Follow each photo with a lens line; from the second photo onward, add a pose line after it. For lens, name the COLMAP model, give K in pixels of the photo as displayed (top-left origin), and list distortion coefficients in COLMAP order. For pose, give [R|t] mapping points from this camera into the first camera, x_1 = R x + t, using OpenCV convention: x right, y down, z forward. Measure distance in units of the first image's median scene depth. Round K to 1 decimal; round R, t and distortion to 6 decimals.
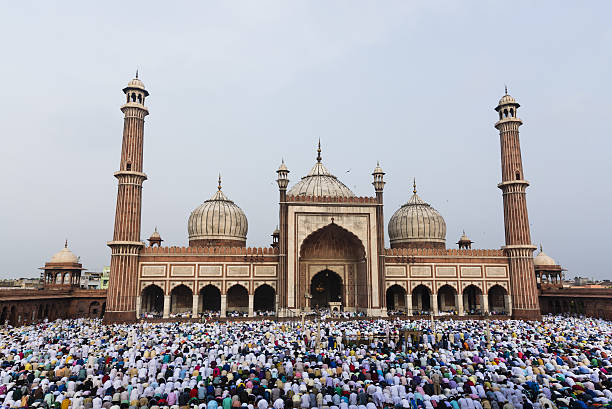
lens RADIAL K [[450.2, 0, 306.0], [0, 450.2, 204.5], [0, 0, 1]] dist [0.050627, -0.000562]
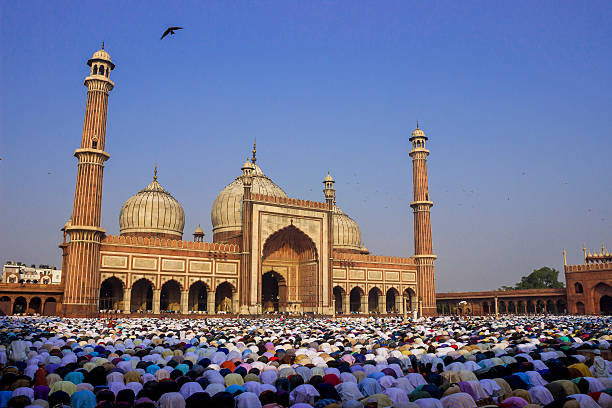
lens RADIAL K [[510.1, 0, 306.0], [0, 510.1, 204.0], [0, 0, 1]] dist [-0.135552, 0.106431]
pose [[0.898828, 0.092306, 0.428472, -0.414997], [-0.077508, 0.995640, -0.051899, 0.052054], [-0.431394, 0.013438, 0.902063, -0.065937]]
